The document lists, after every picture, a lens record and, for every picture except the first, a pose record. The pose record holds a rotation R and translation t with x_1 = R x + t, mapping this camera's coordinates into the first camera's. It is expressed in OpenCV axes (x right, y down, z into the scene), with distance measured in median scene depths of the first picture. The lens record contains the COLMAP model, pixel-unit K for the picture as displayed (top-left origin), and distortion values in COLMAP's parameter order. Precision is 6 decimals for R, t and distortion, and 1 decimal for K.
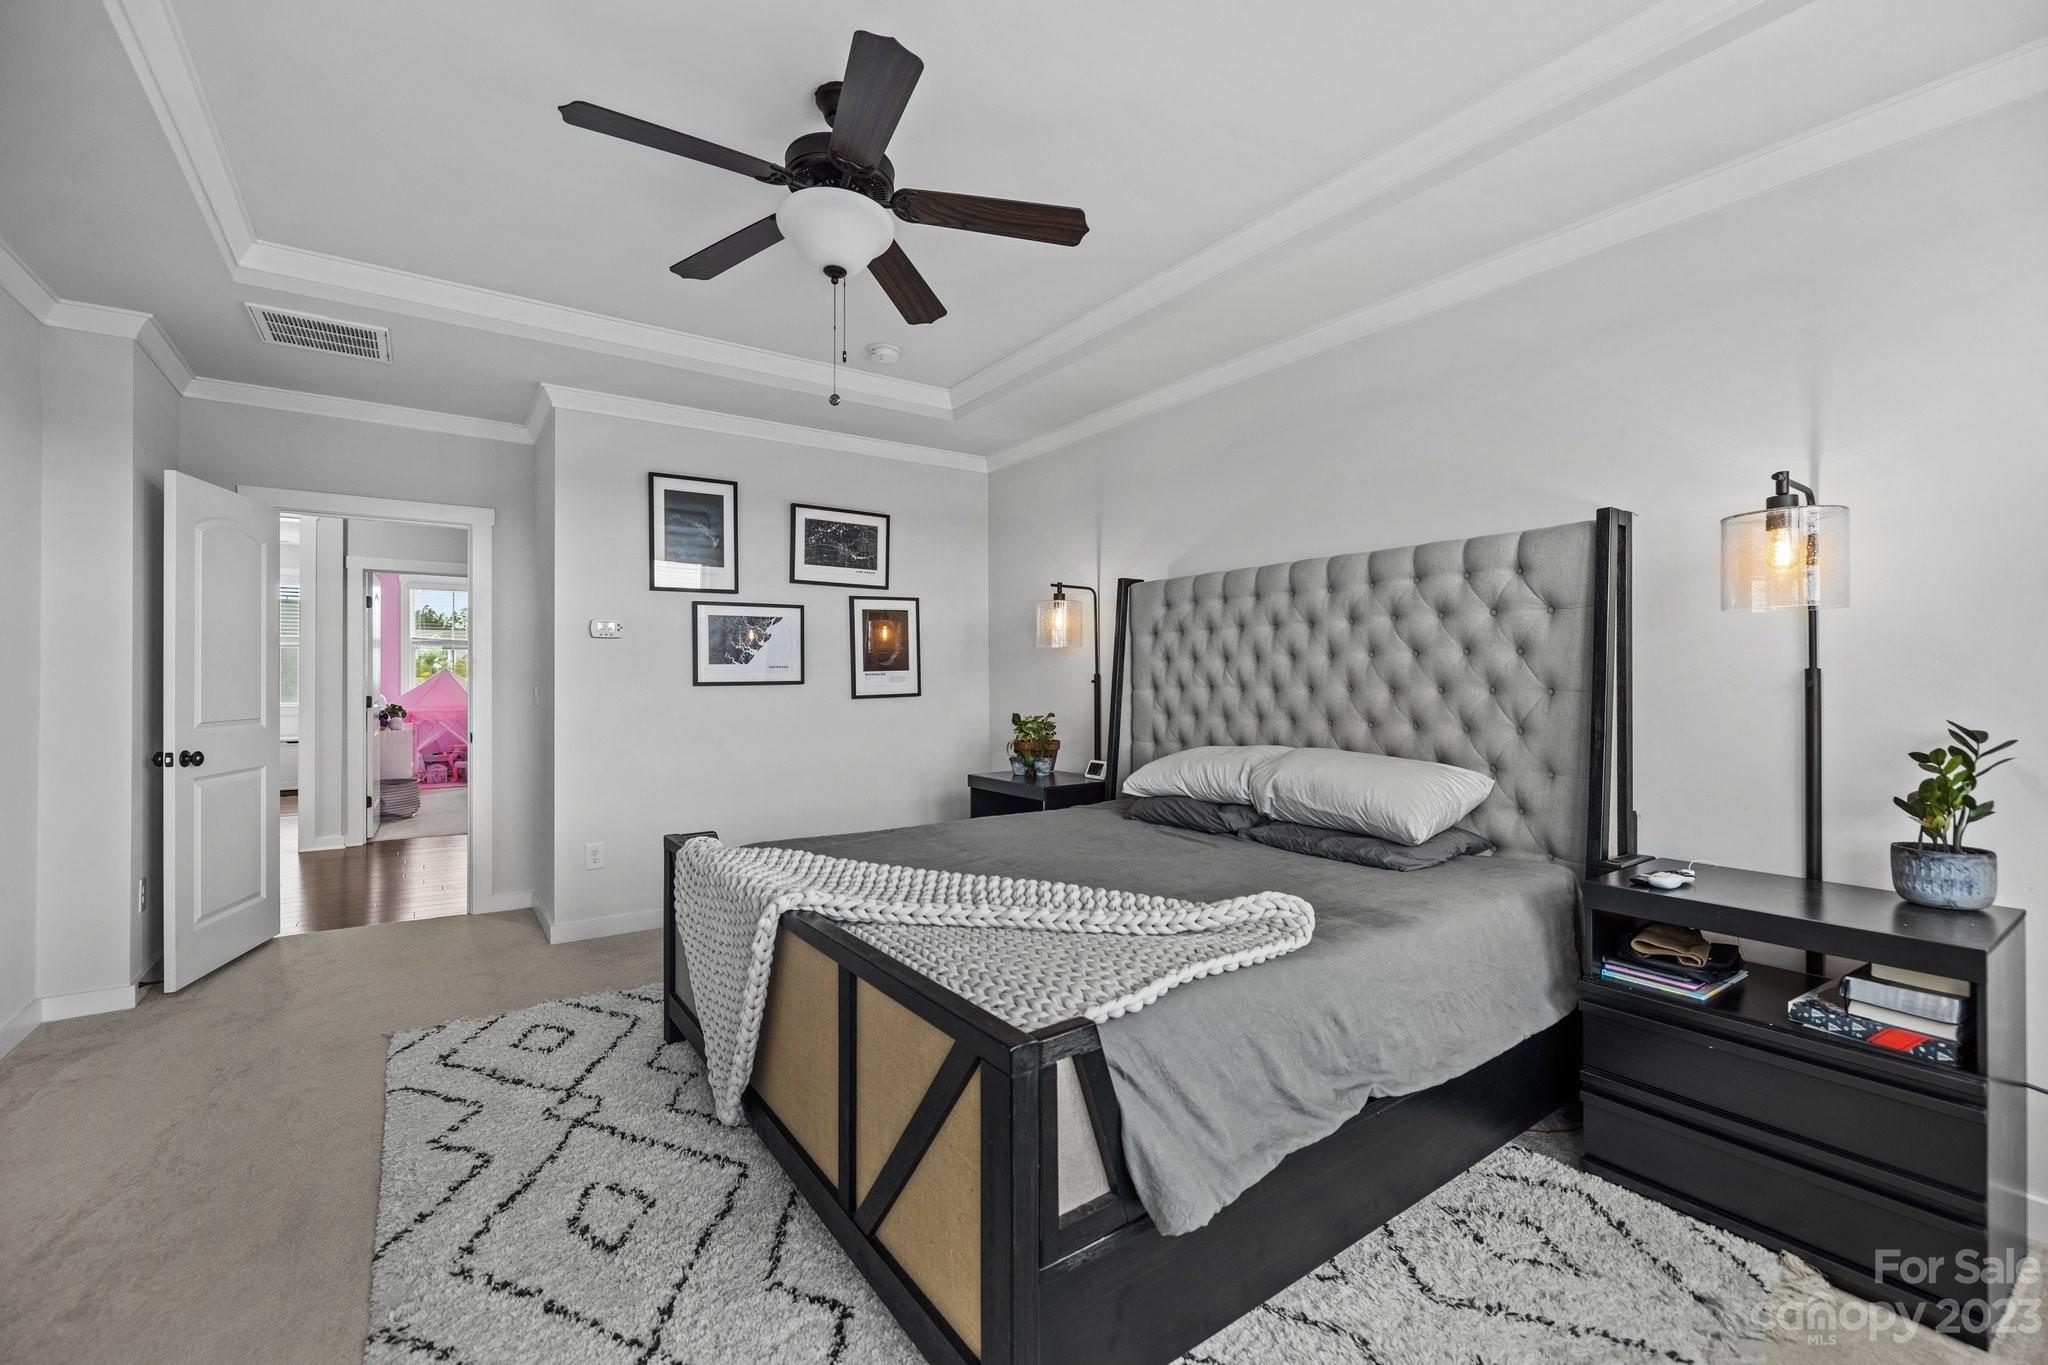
lens RADIAL K [[867.2, 0, 1015.2], [0, 867.2, 681.3], [0, 0, 1]] dist [-0.000313, -0.001037]
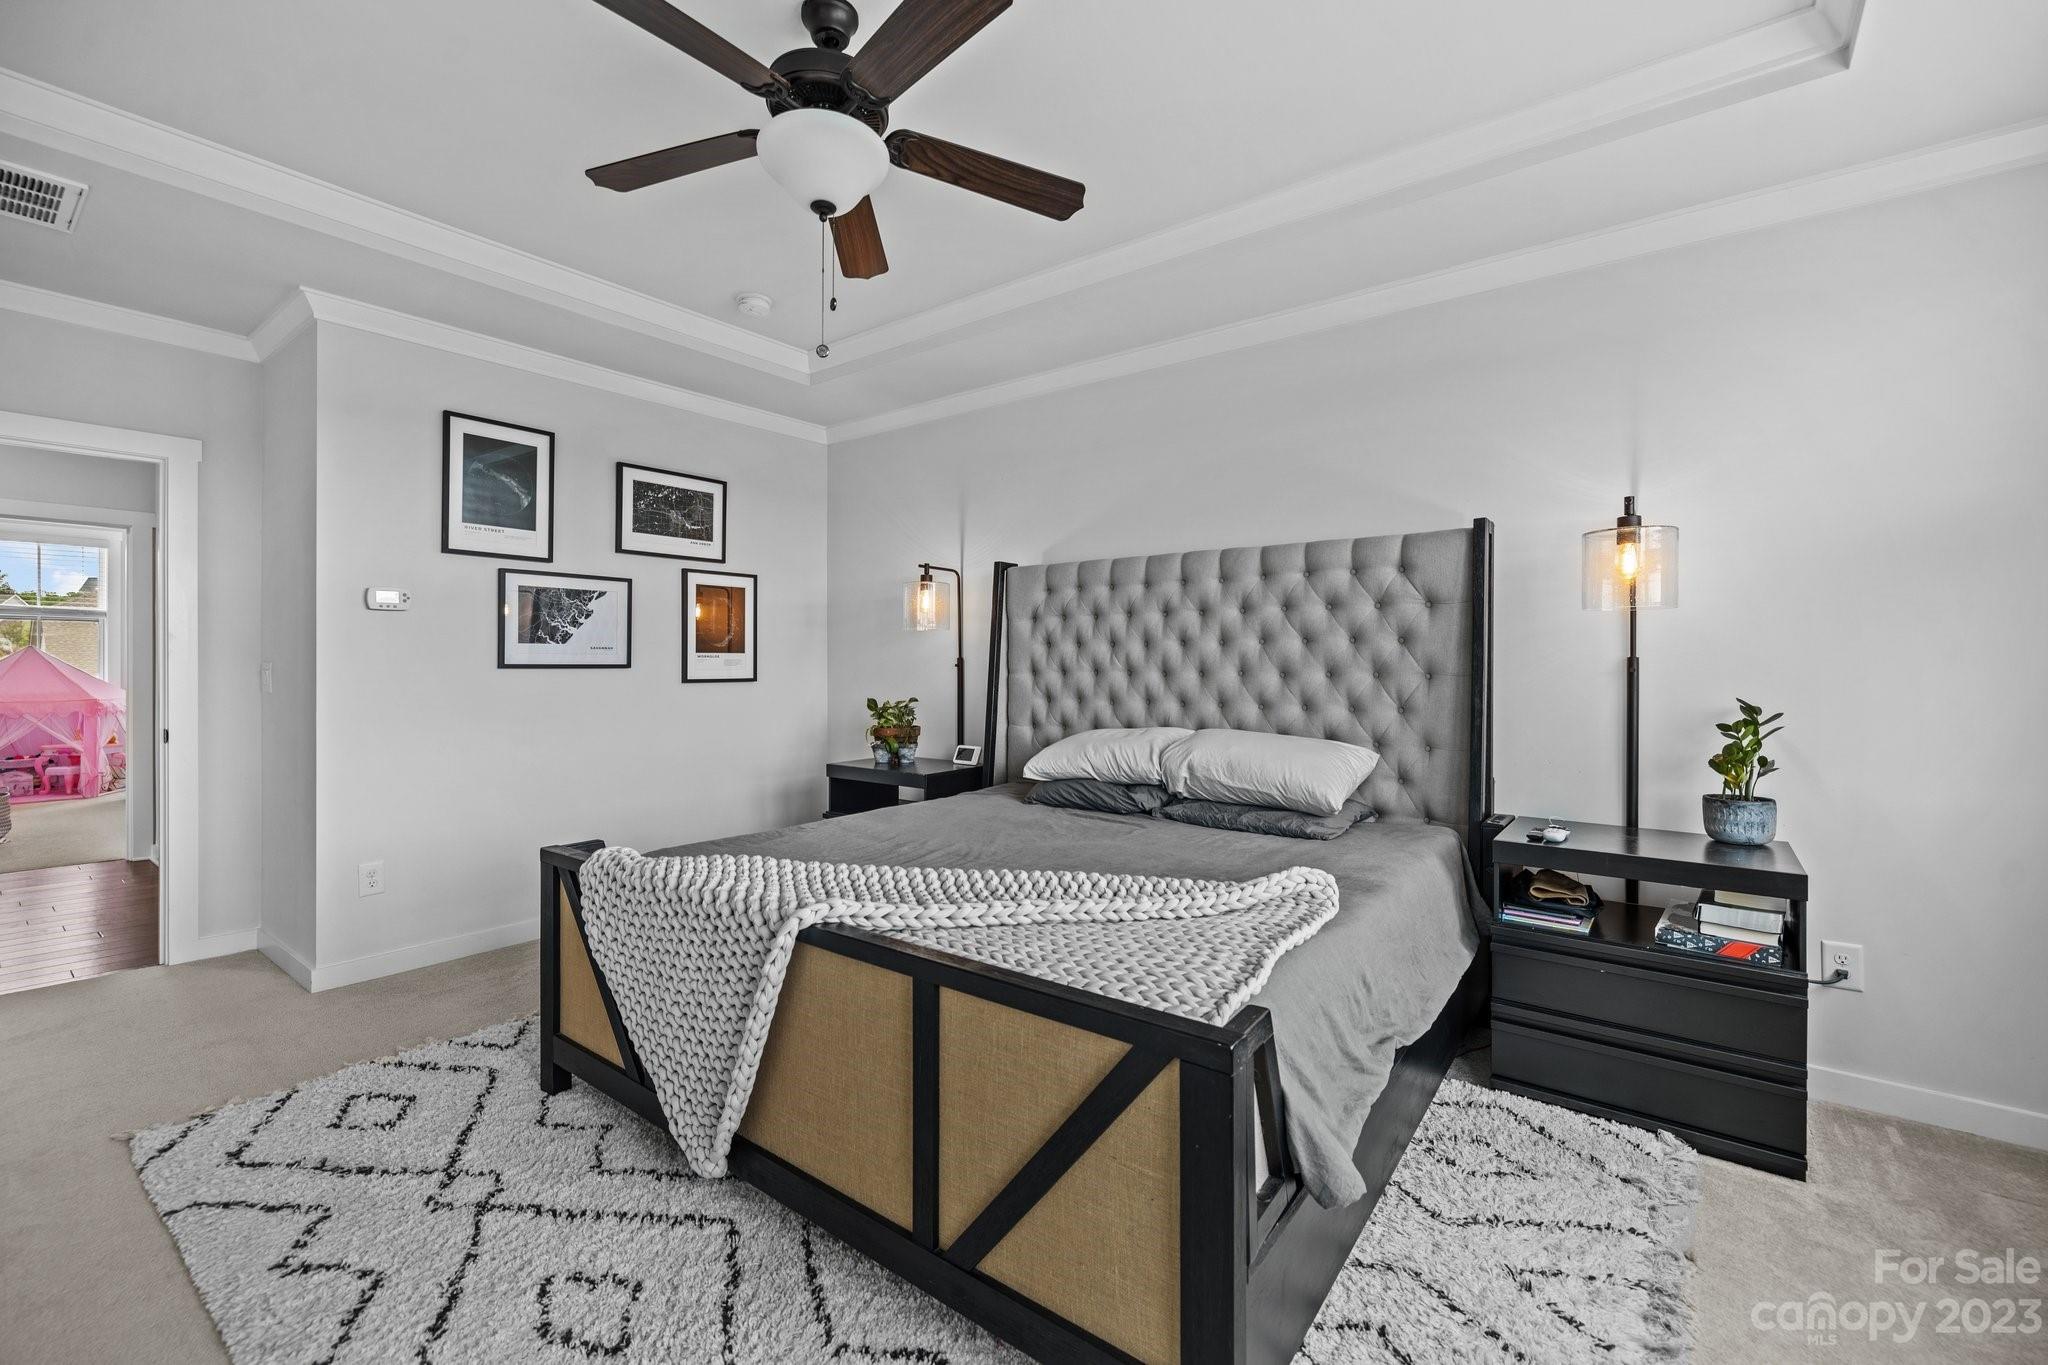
lens RADIAL K [[867.2, 0, 1019.3], [0, 867.2, 670.4], [0, 0, 1]] dist [-0.000313, -0.001037]
pose [[0.953558, 0.001336, 0.301206, -0.282240], [-0.003323, 0.999976, 0.006087, -0.000650], [-0.301191, -0.006805, 0.953540, 0.081604]]
